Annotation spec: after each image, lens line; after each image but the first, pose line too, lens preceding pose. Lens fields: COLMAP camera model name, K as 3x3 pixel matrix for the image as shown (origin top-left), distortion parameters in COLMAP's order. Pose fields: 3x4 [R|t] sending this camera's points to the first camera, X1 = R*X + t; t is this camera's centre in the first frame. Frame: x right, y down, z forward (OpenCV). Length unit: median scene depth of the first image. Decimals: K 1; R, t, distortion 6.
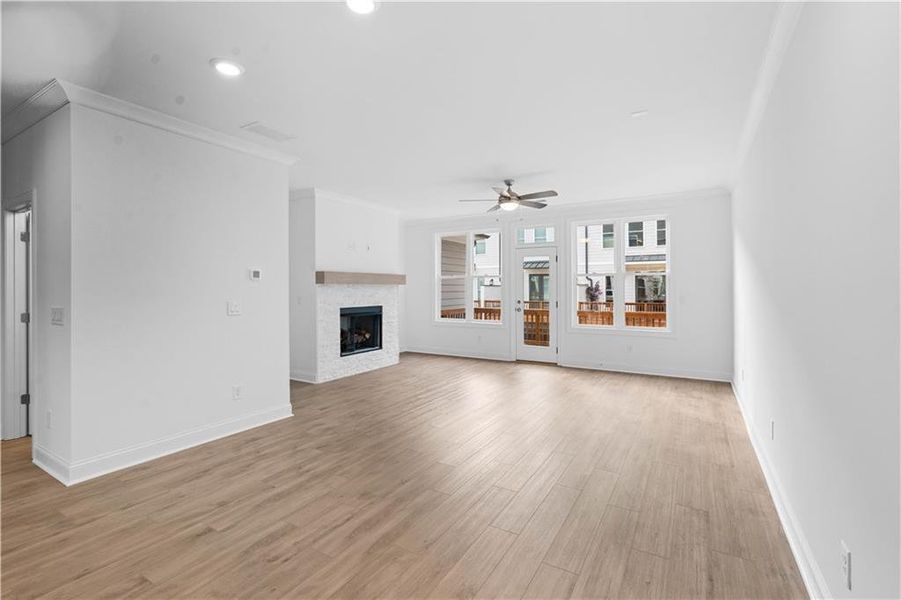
lens RADIAL K [[403.2, 0, 452.6], [0, 403.2, 291.9], [0, 0, 1]] dist [0.001522, 0.000111]
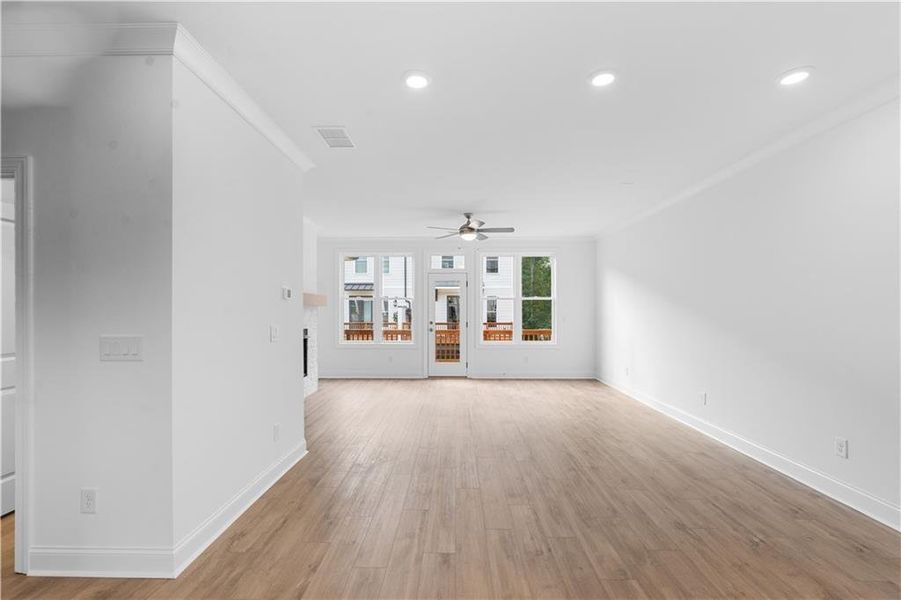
lens RADIAL K [[398.5, 0, 447.2], [0, 398.5, 320.7], [0, 0, 1]] dist [-0.000010, 0.000126]
pose [[0.867524, -0.010195, 0.497291, -0.349093], [0.000734, 0.999815, 0.019217, -0.001269], [-0.497395, -0.016306, 0.867371, 0.051412]]
